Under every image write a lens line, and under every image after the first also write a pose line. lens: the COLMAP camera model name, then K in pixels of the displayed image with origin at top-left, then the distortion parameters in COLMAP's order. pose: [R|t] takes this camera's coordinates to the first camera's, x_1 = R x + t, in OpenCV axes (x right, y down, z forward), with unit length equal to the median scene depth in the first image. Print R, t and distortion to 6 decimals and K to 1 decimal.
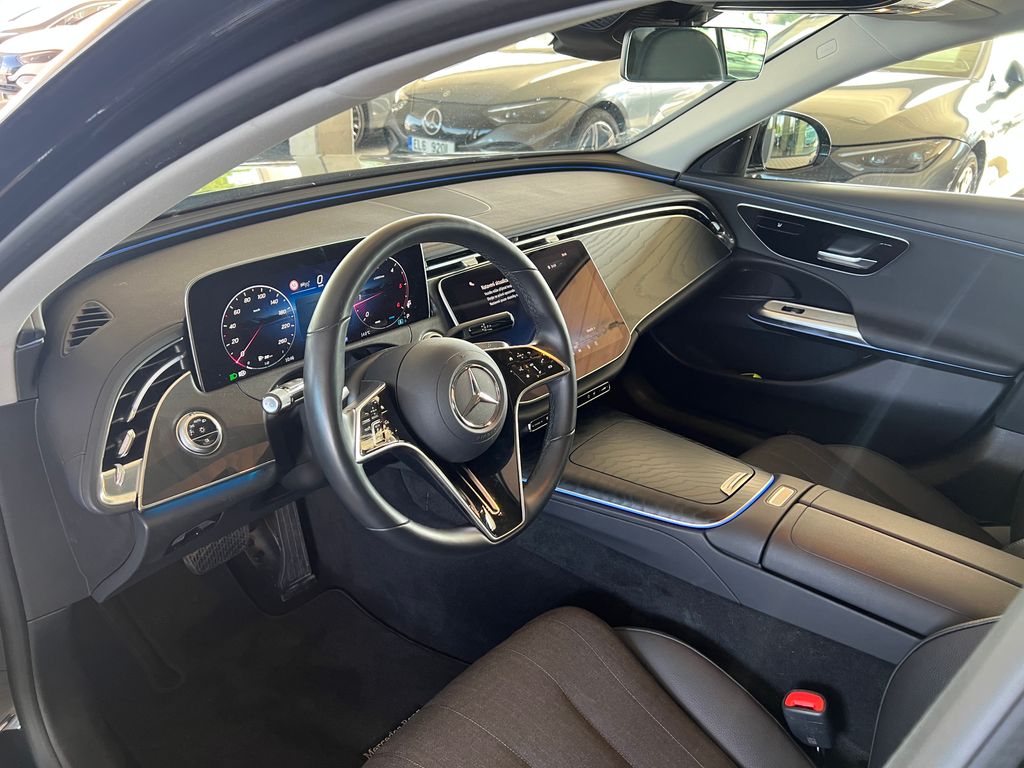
lens RADIAL K [[773.9, 0, 512.0], [0, 773.9, 384.0], [0, 0, 1]] dist [0.088313, -0.104234]
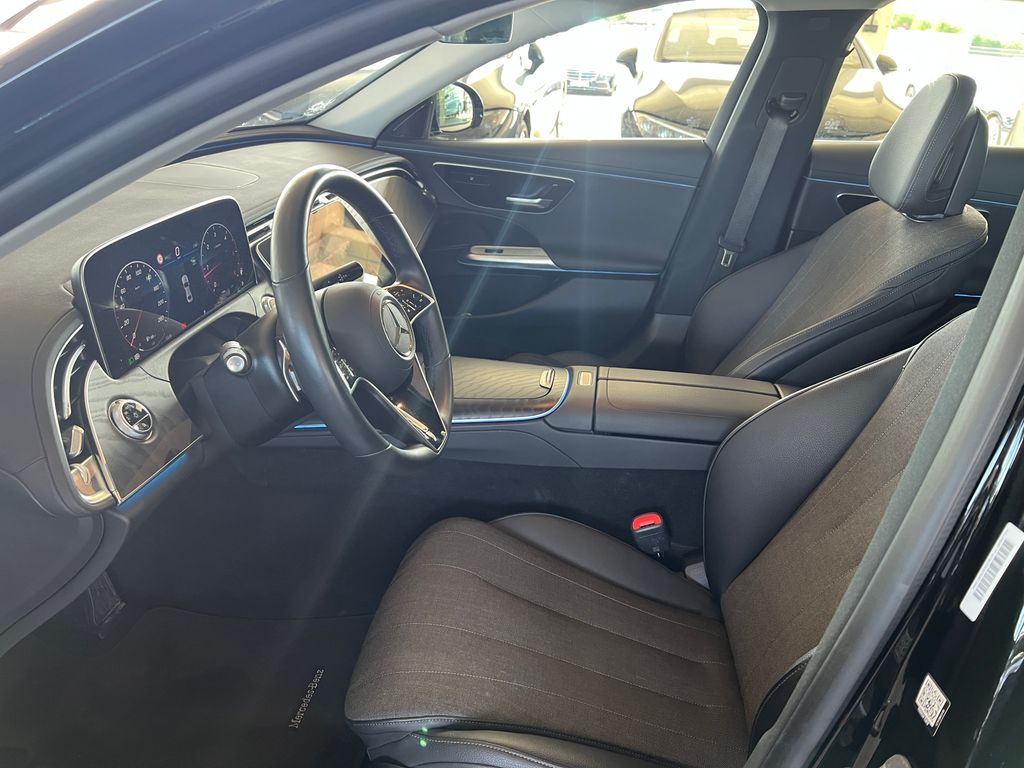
lens RADIAL K [[773.9, 0, 512.0], [0, 773.9, 384.0], [0, 0, 1]] dist [0.088313, -0.104234]
pose [[0.851372, -0.217785, 0.477217, -0.230003], [0.210470, 0.975125, 0.069526, 0.026206], [-0.480488, 0.041248, 0.876031, -0.022609]]
